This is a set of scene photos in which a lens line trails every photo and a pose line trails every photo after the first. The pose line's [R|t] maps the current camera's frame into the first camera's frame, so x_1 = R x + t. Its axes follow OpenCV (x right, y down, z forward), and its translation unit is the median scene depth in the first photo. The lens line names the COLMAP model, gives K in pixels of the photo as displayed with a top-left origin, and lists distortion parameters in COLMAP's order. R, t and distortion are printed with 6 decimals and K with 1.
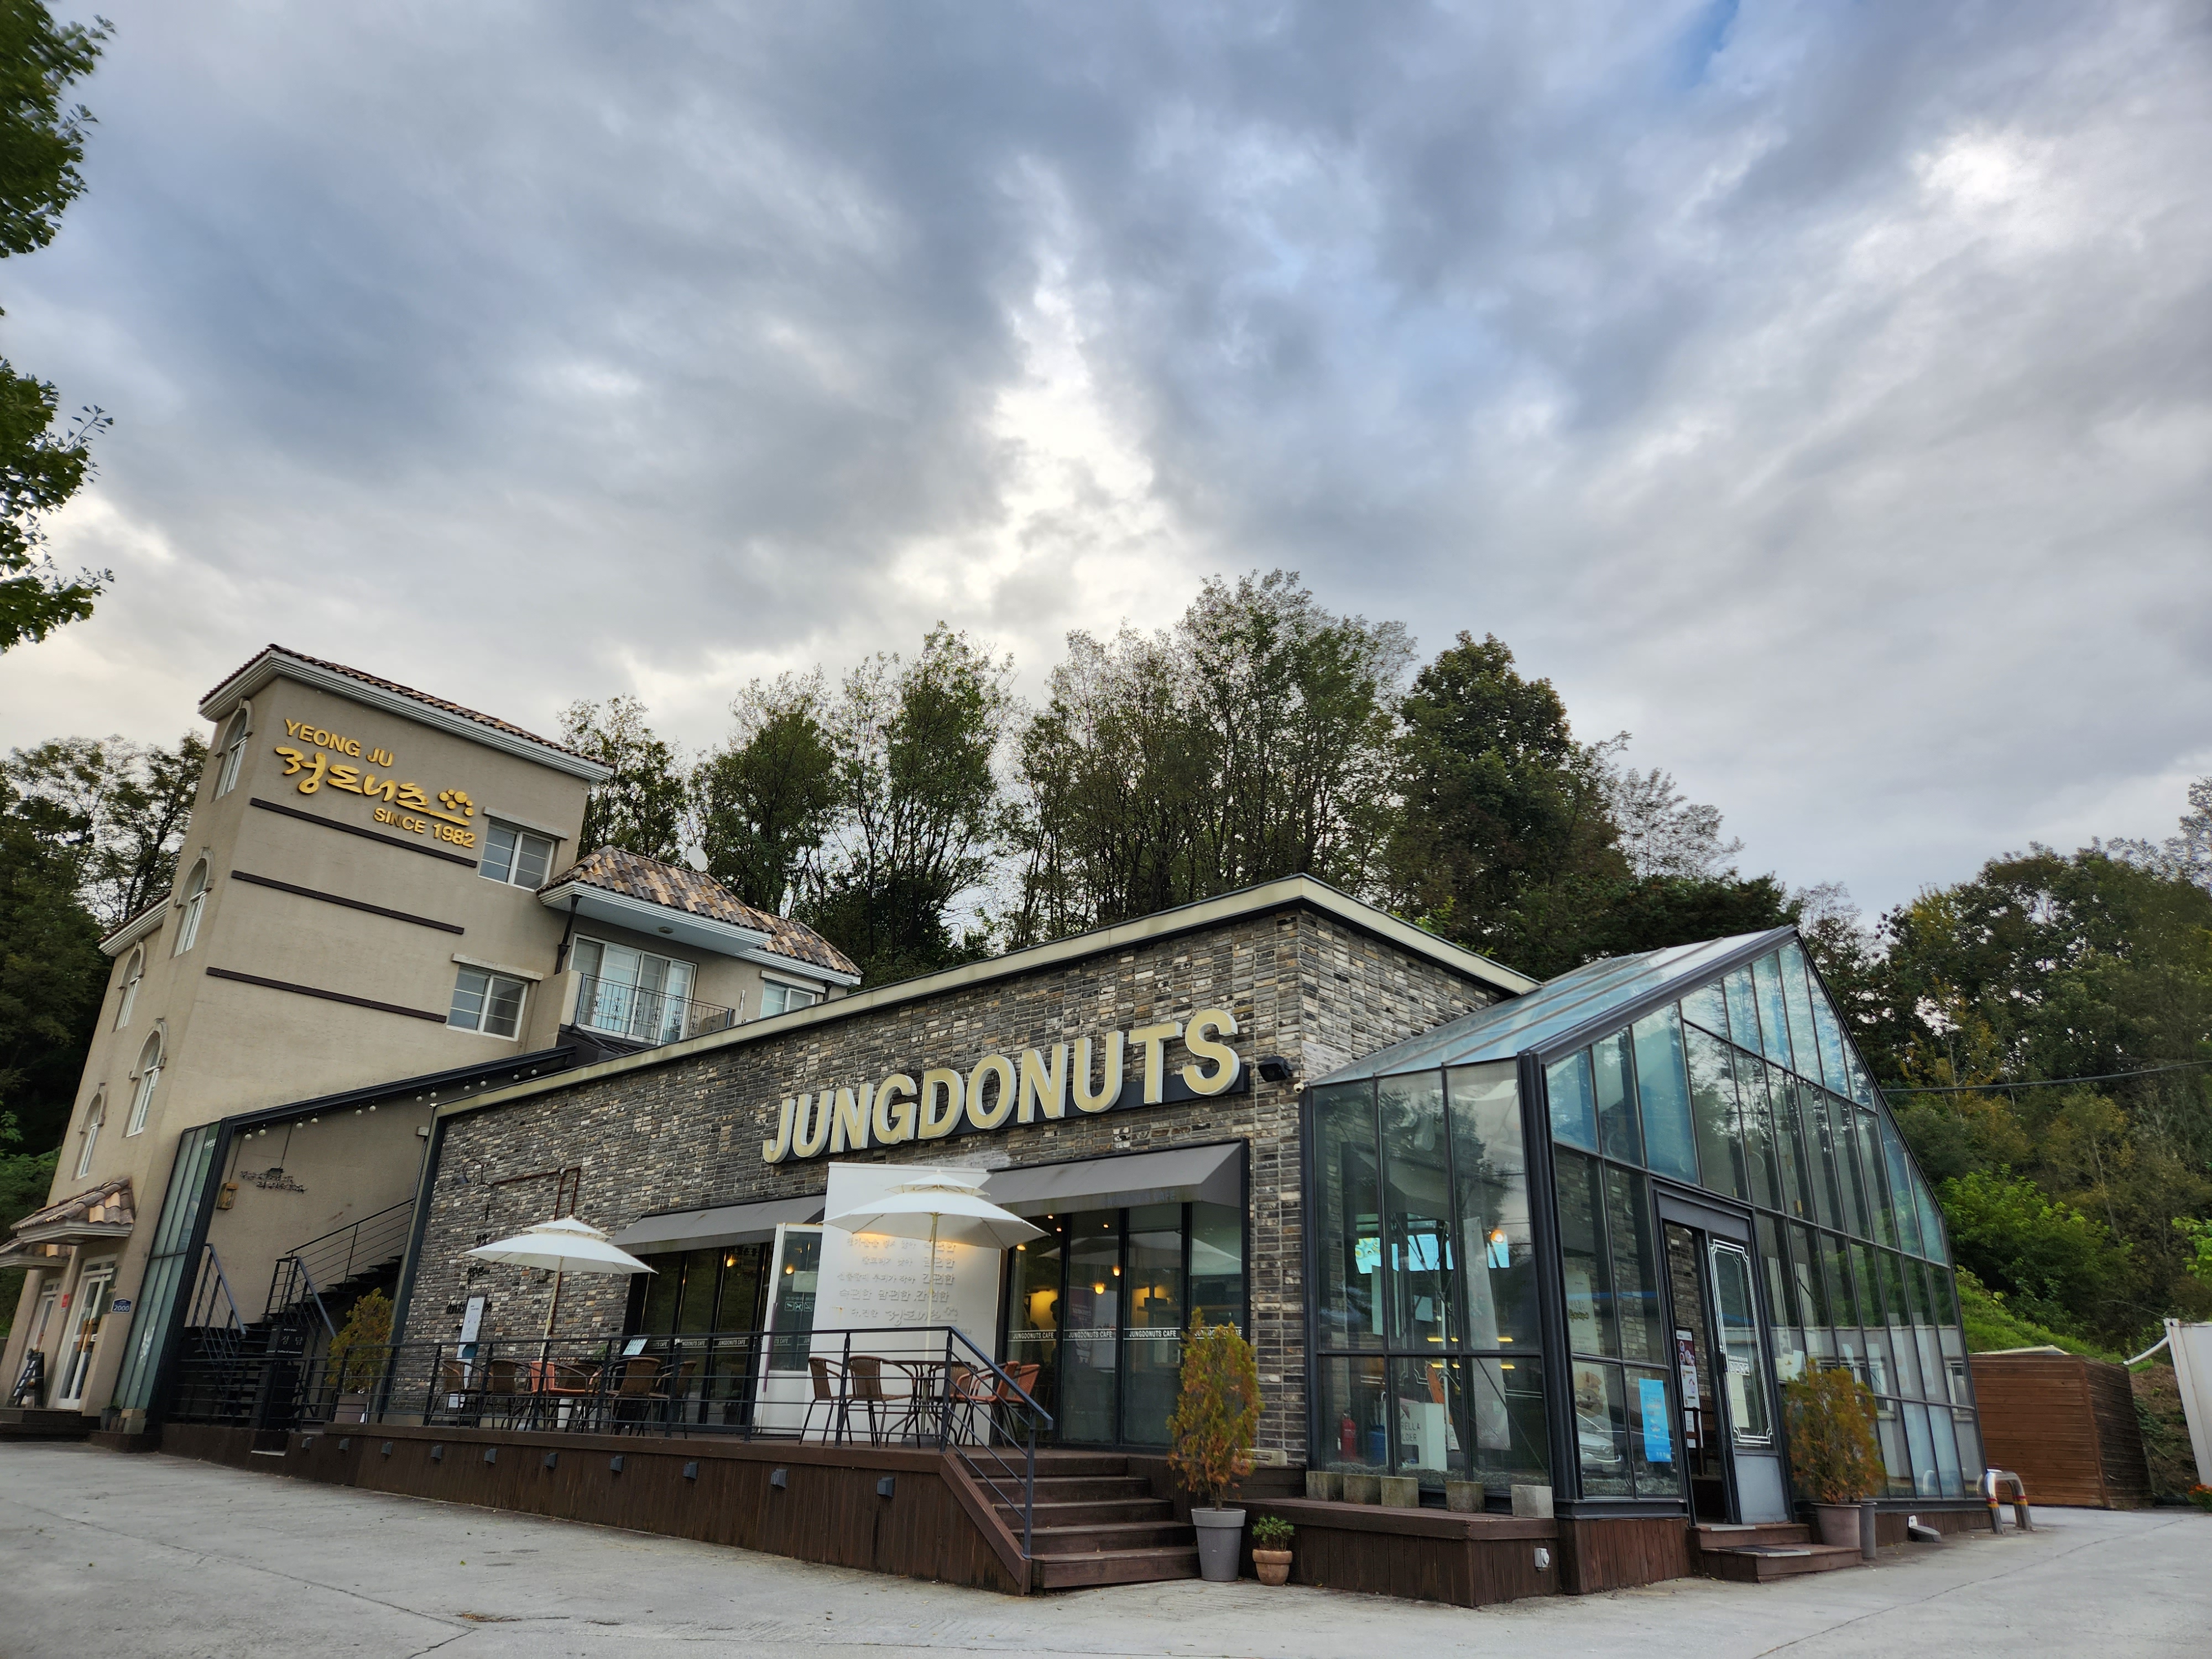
lens RADIAL K [[1449.7, 0, 1105.1], [0, 1449.7, 859.1], [0, 0, 1]] dist [0.048351, -0.001118]
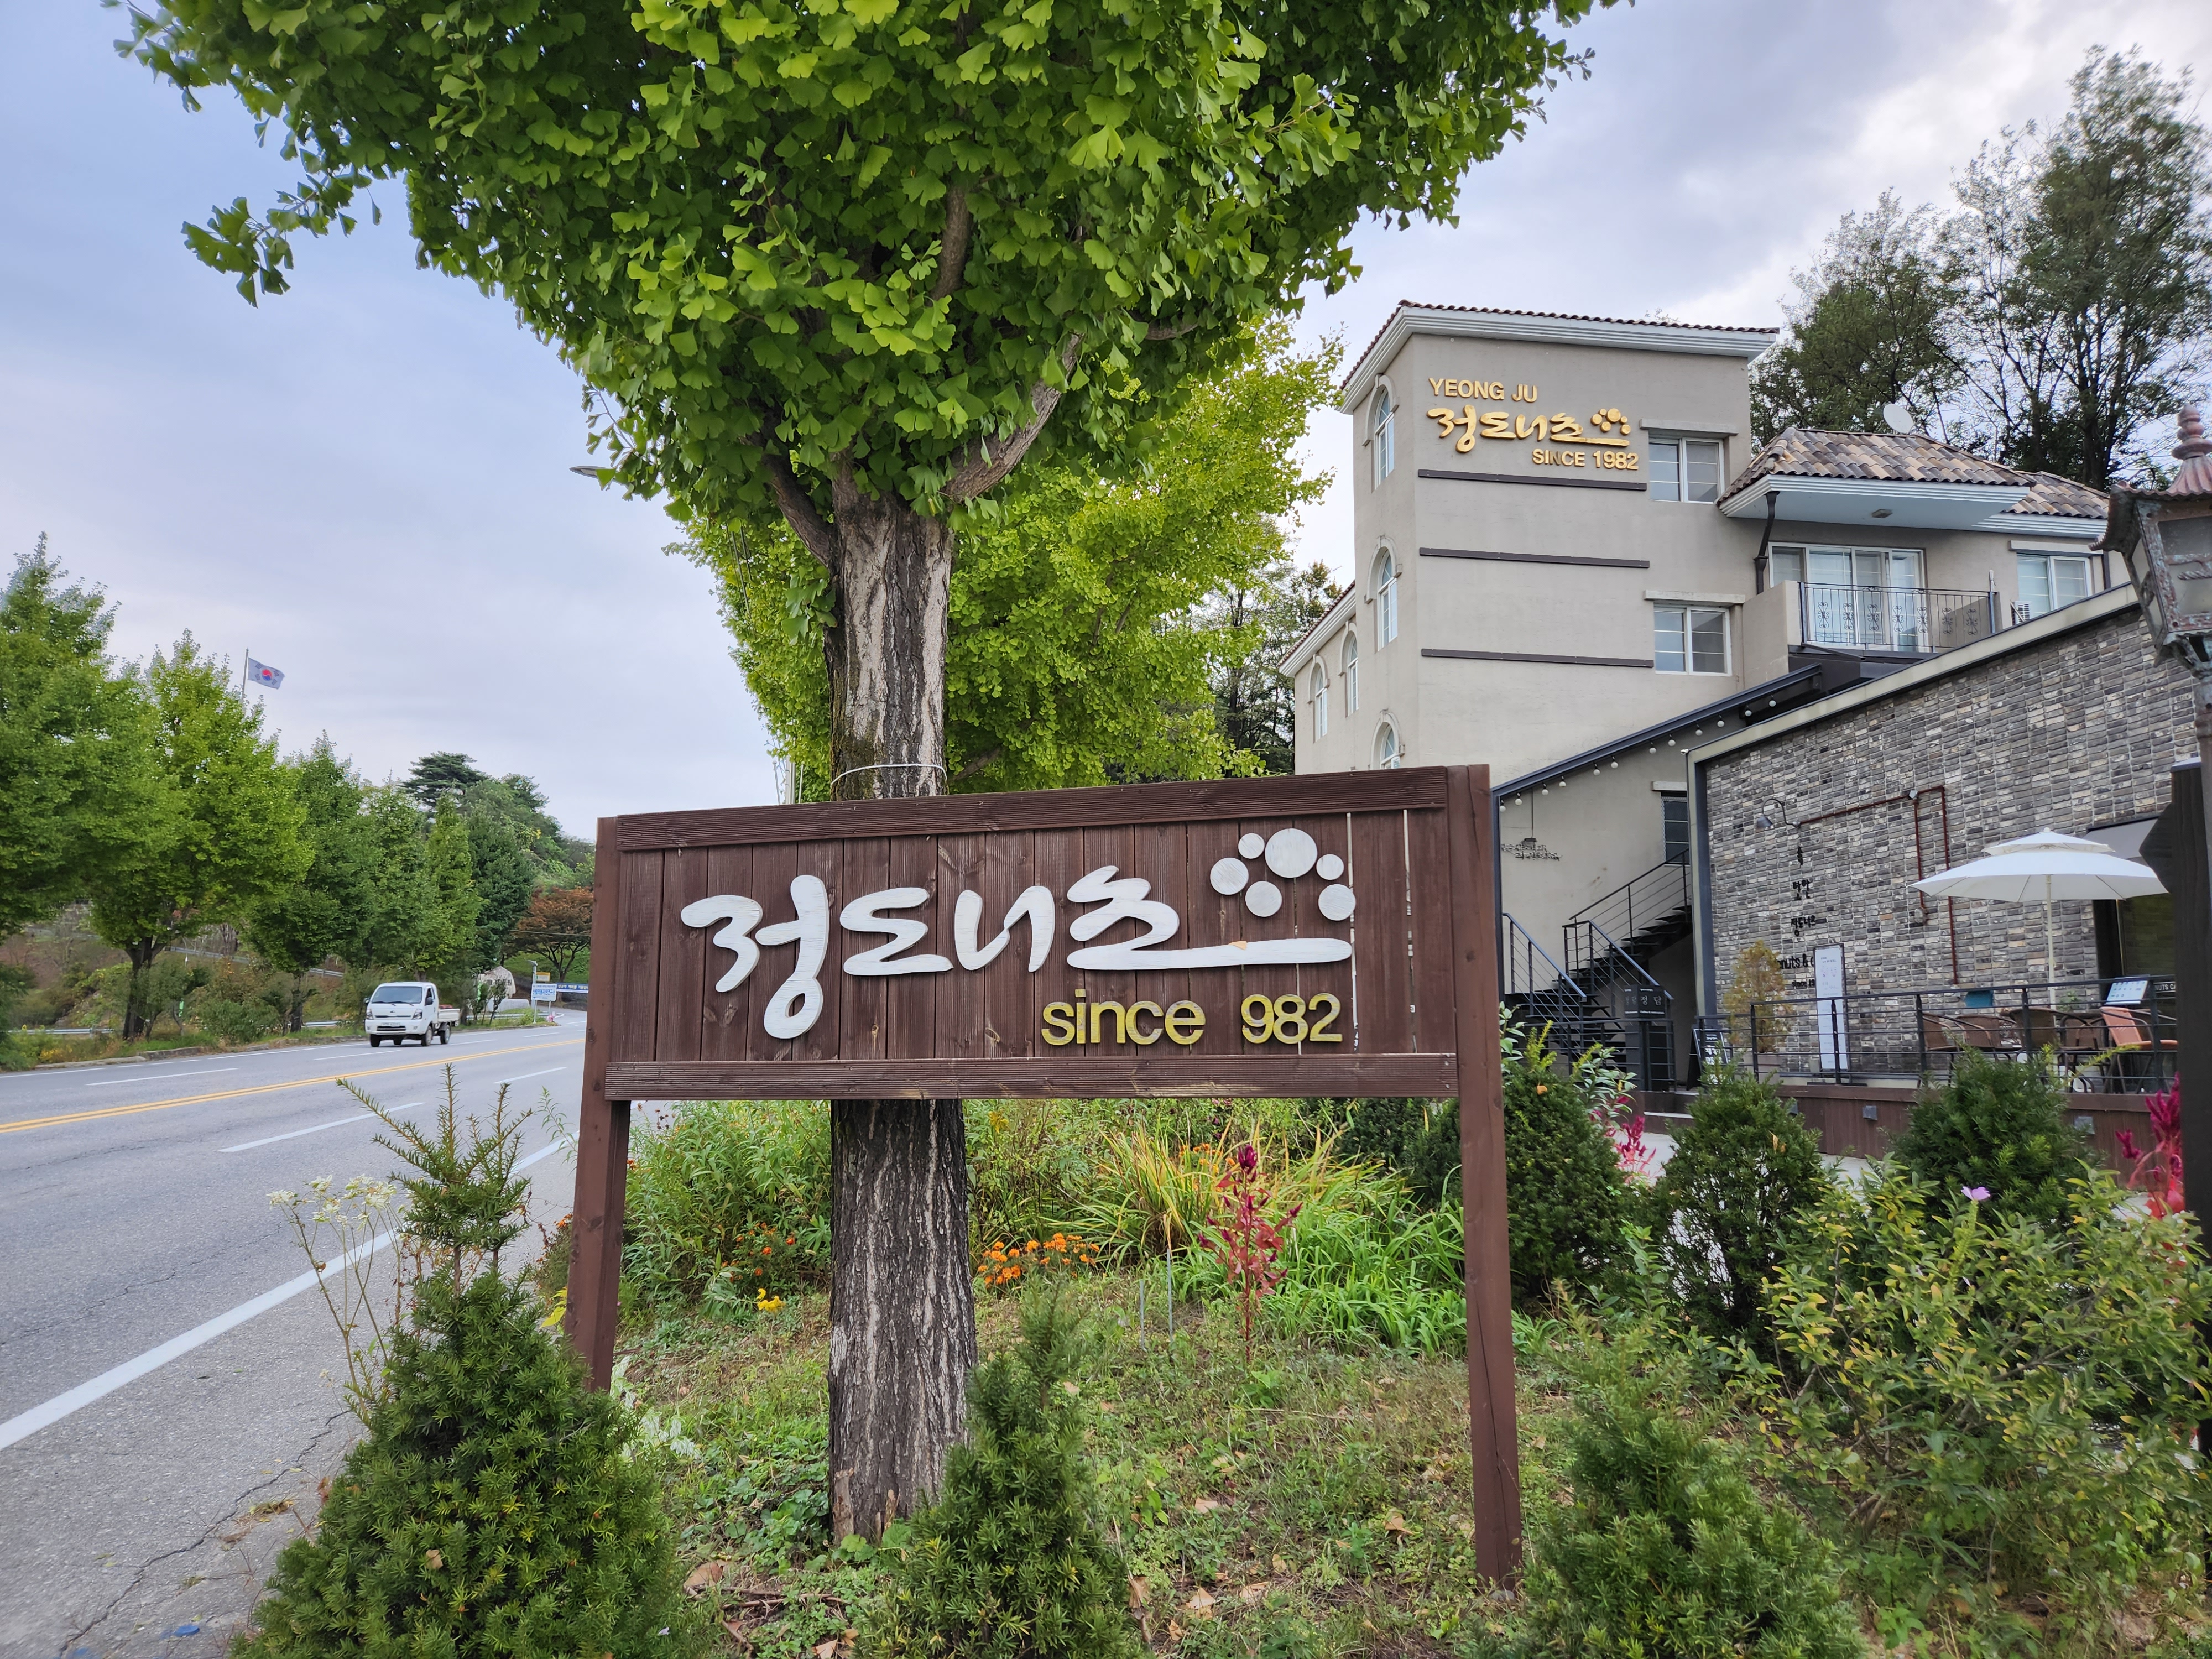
lens RADIAL K [[1449.7, 0, 1105.1], [0, 1449.7, 859.1], [0, 0, 1]] dist [0.048351, -0.001118]
pose [[0.784712, -0.106649, -0.610617, -0.175644], [0.232522, 0.963799, 0.130481, 0.029165], [0.574596, -0.244372, 0.781103, 0.076658]]
